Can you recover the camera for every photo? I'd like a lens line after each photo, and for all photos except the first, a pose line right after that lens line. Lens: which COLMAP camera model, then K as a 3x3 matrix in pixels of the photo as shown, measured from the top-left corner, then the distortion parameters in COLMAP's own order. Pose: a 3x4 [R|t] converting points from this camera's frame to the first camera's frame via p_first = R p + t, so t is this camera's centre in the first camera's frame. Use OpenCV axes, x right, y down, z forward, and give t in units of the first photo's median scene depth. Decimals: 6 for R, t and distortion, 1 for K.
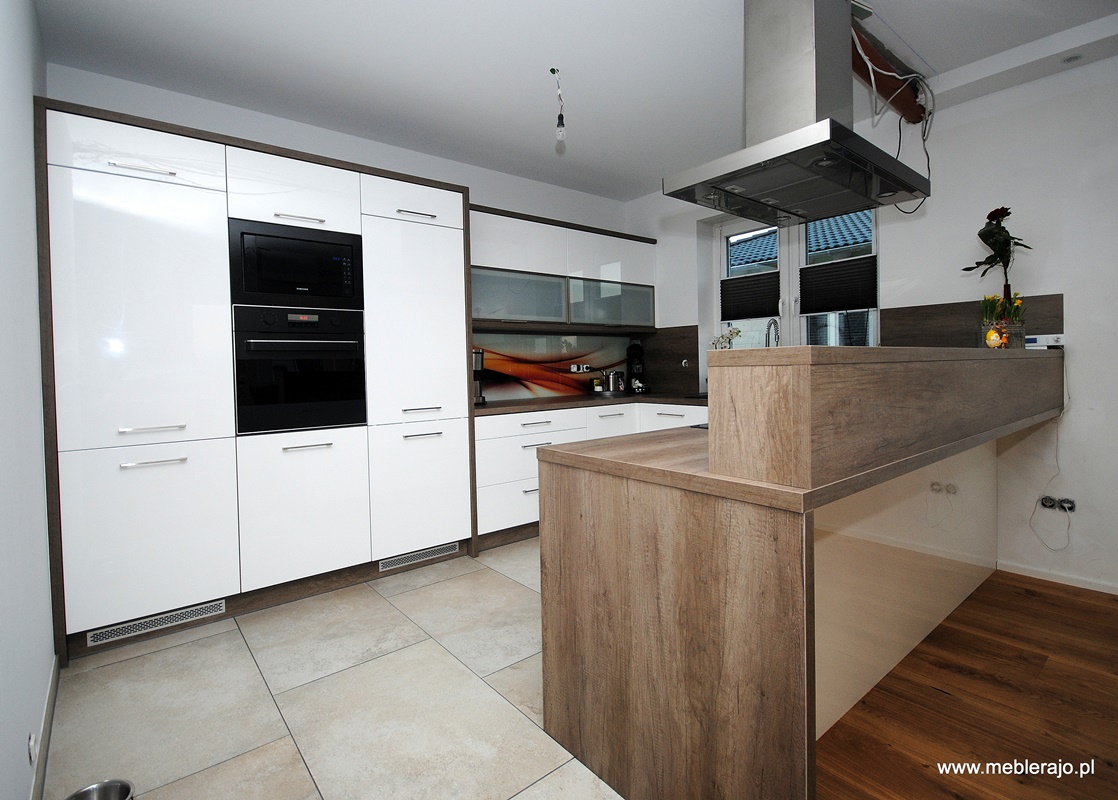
lens RADIAL K [[537.5, 0, 555.6], [0, 537.5, 377.5], [0, 0, 1]] dist [-0.002058, -0.001262]
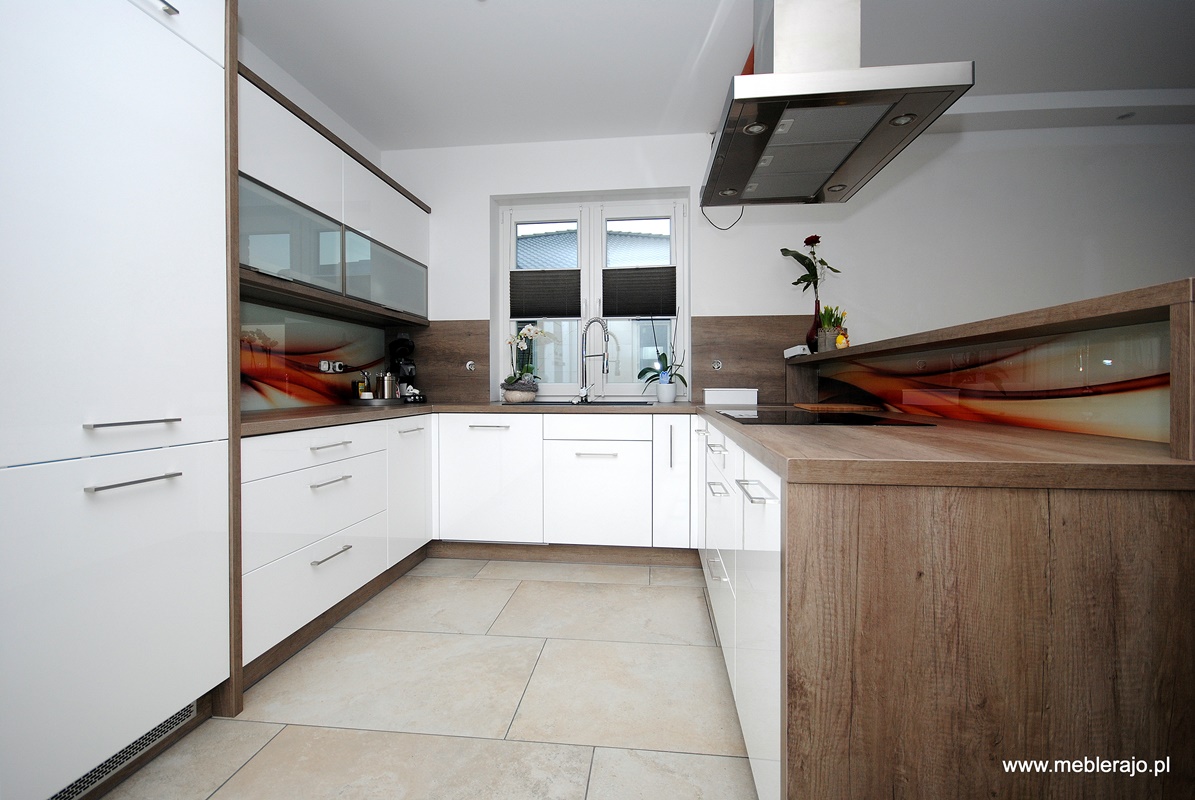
lens RADIAL K [[534.8, 0, 594.6], [0, 534.8, 388.0], [0, 0, 1]] dist [-0.001517, -0.000623]
pose [[0.714047, 0.015820, 0.699919, -0.292607], [0.001955, 0.999696, -0.024591, 0.042233], [-0.700095, 0.018927, 0.713799, 0.433894]]
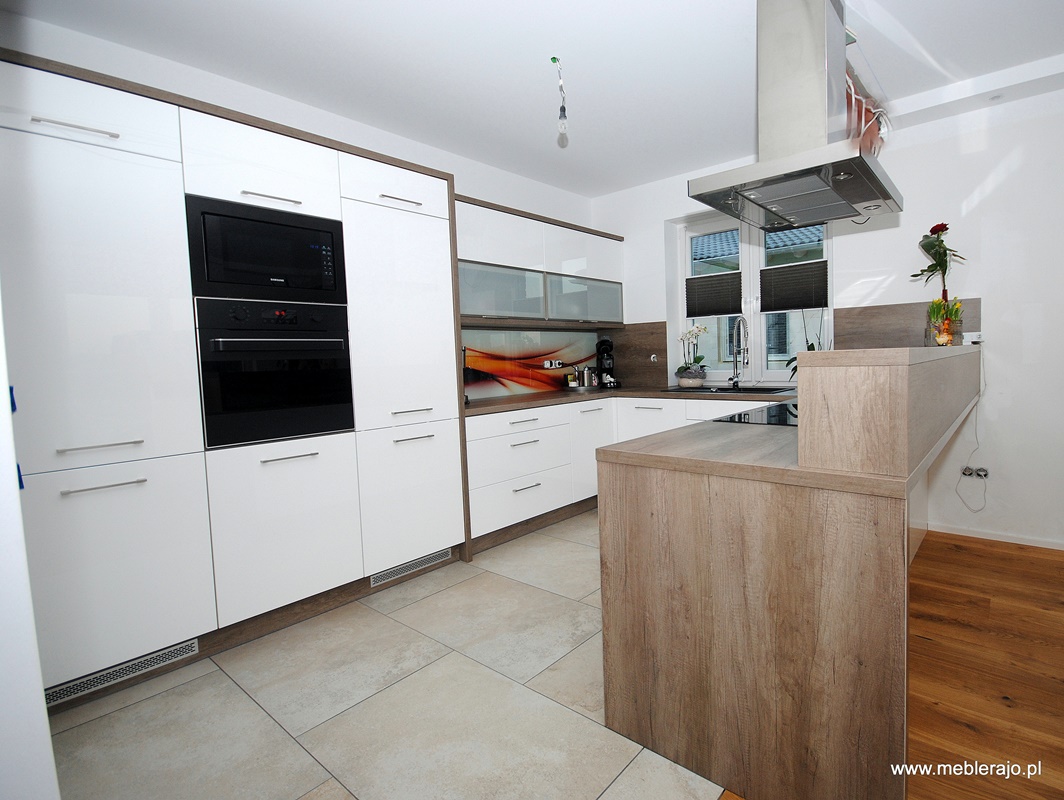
lens RADIAL K [[530.6, 0, 600.8], [0, 530.6, 387.2], [0, 0, 1]] dist [-0.002141, -0.000815]
pose [[0.974526, -0.022856, 0.223108, -0.136570], [0.015820, 0.999321, 0.033275, -0.008808], [-0.223717, -0.028898, 0.974226, 0.026728]]
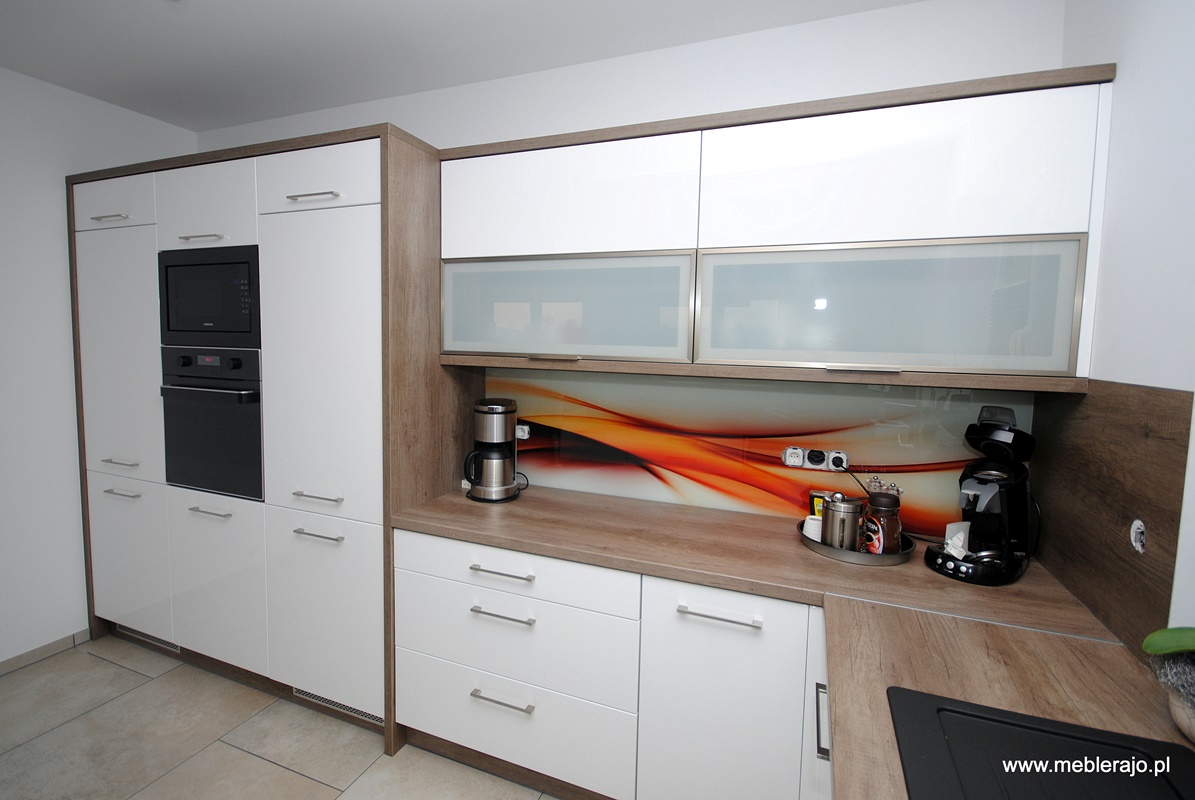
lens RADIAL K [[541.3, 0, 596.3], [0, 541.3, 387.7], [0, 0, 1]] dist [-0.000463, -0.000924]
pose [[0.496145, 0.103735, -0.862020, 0.491848], [-0.054843, 0.994599, 0.088124, -0.155372], [0.866506, 0.003554, 0.499154, 0.985420]]
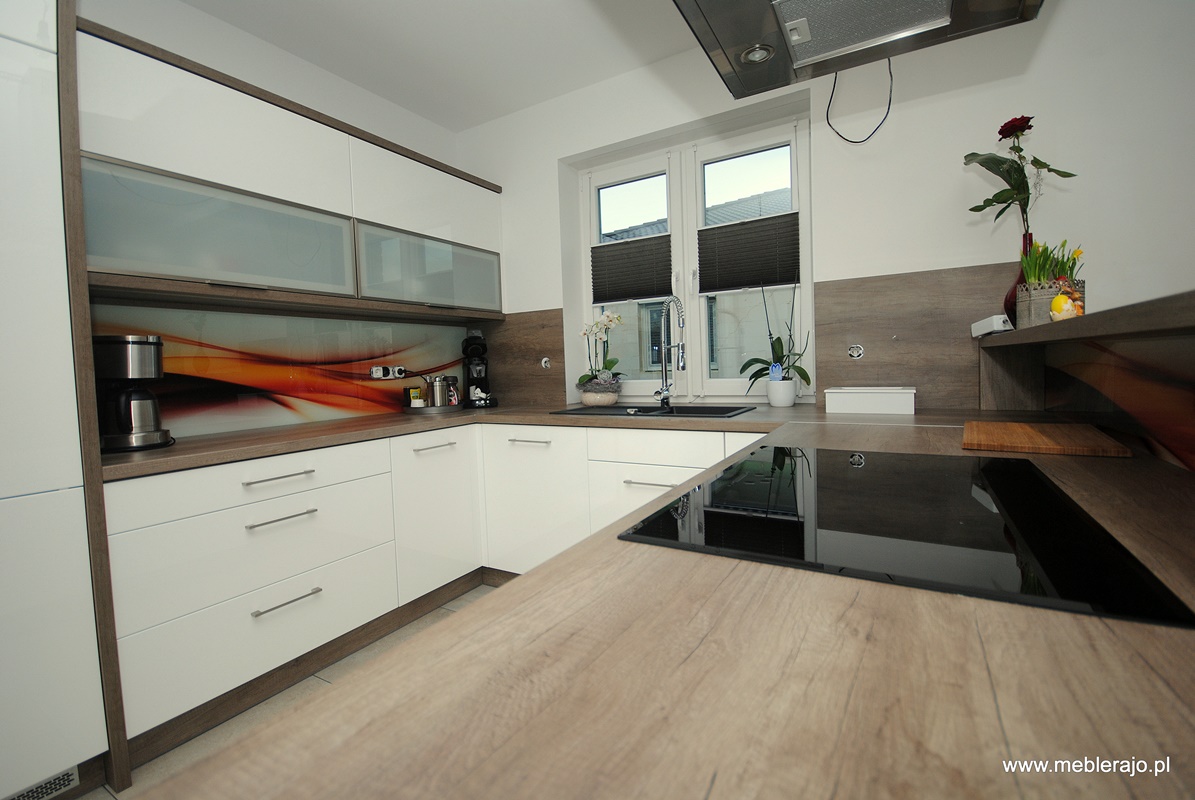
lens RADIAL K [[522.9, 0, 594.6], [0, 522.9, 387.5], [0, 0, 1]] dist [0.000253, -0.003552]
pose [[0.937205, -0.026422, 0.347778, 0.090999], [0.022904, 0.999636, 0.014223, -0.003352], [-0.348027, -0.005364, 0.937469, 0.498373]]
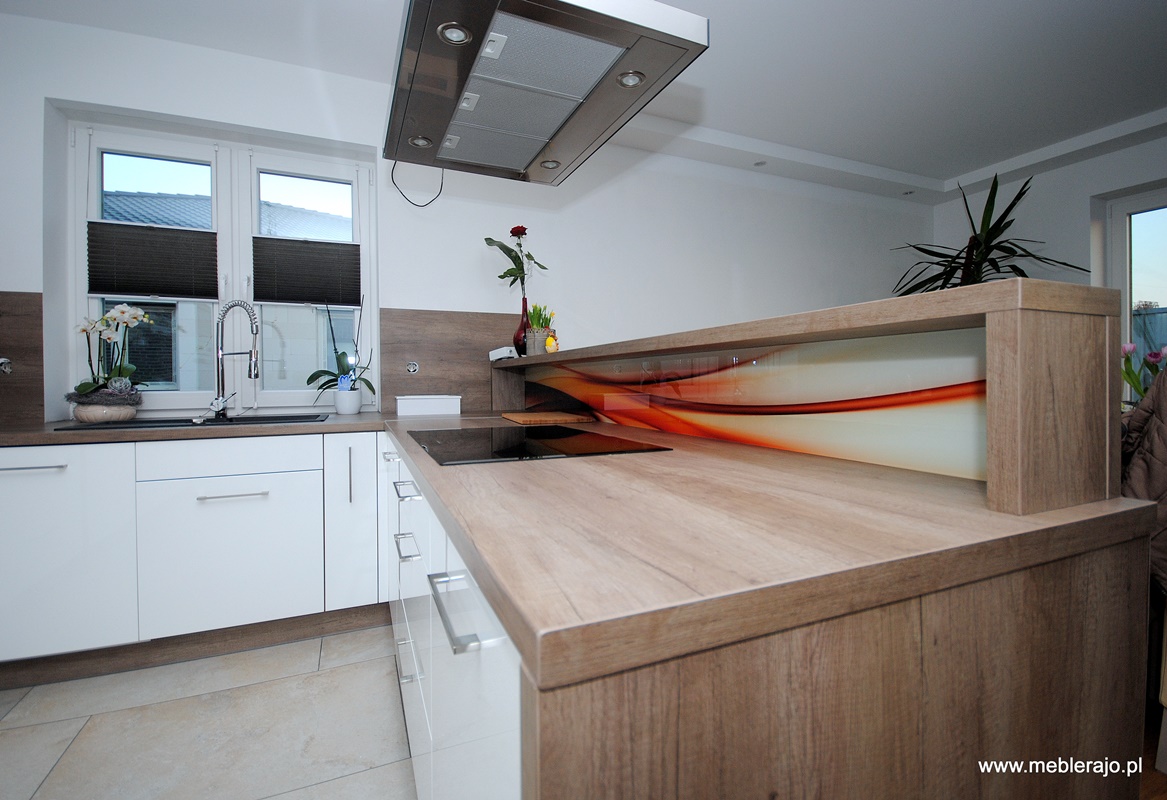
lens RADIAL K [[525.5, 0, 583.4], [0, 525.5, 385.2], [0, 0, 1]] dist [0.015388, -0.015358]
pose [[0.266373, 0.011192, 0.963805, -0.129234], [0.024087, 0.999543, -0.018264, 0.021313], [-0.963569, 0.028080, 0.265982, 0.524194]]
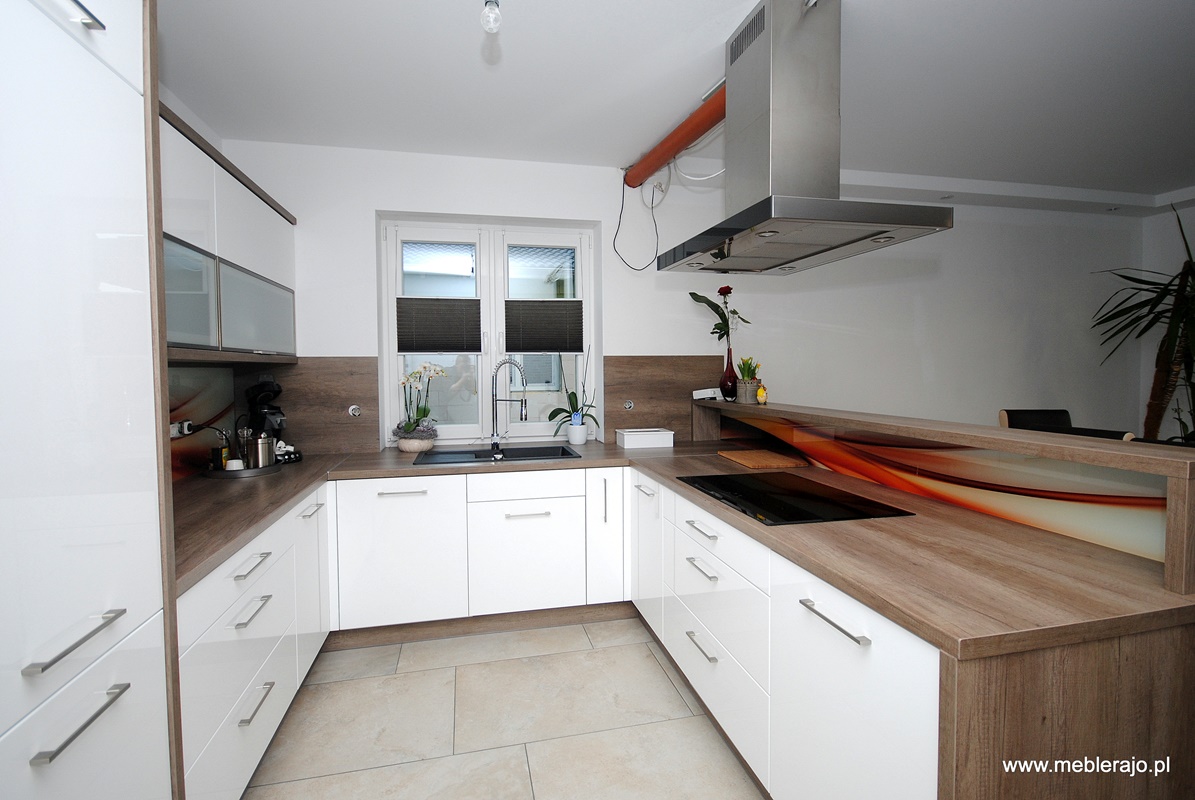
lens RADIAL K [[559.8, 0, 593.2], [0, 559.8, 387.7], [0, 0, 1]] dist [0.011490, -0.013955]
pose [[0.440750, -0.013198, 0.897533, -0.409739], [0.019103, 0.999803, 0.005321, -0.081330], [-0.897427, 0.014800, 0.440916, 0.611584]]
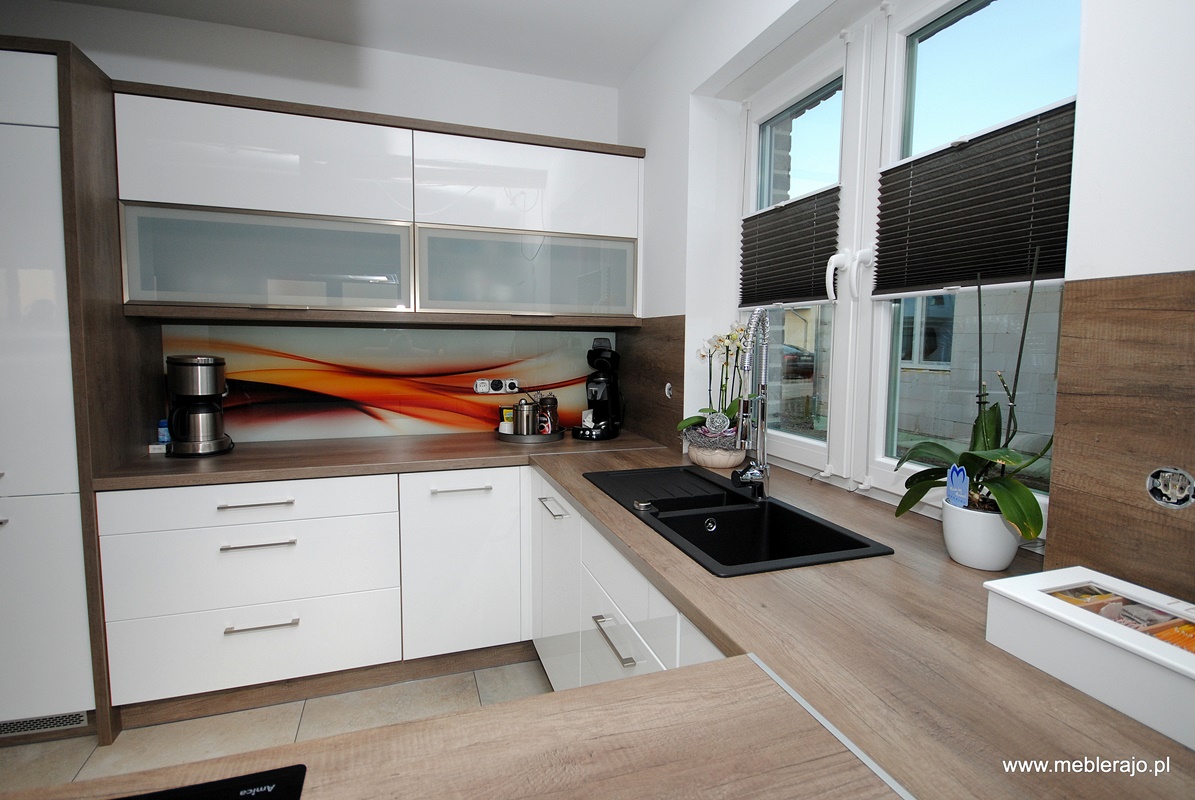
lens RADIAL K [[559.8, 0, 593.2], [0, 559.8, 387.7], [0, 0, 1]] dist [0.011490, -0.013955]
pose [[0.938882, 0.059519, -0.339054, 0.534717], [-0.038700, 0.996945, 0.067844, -0.093249], [0.342056, -0.050576, 0.938318, 0.722154]]
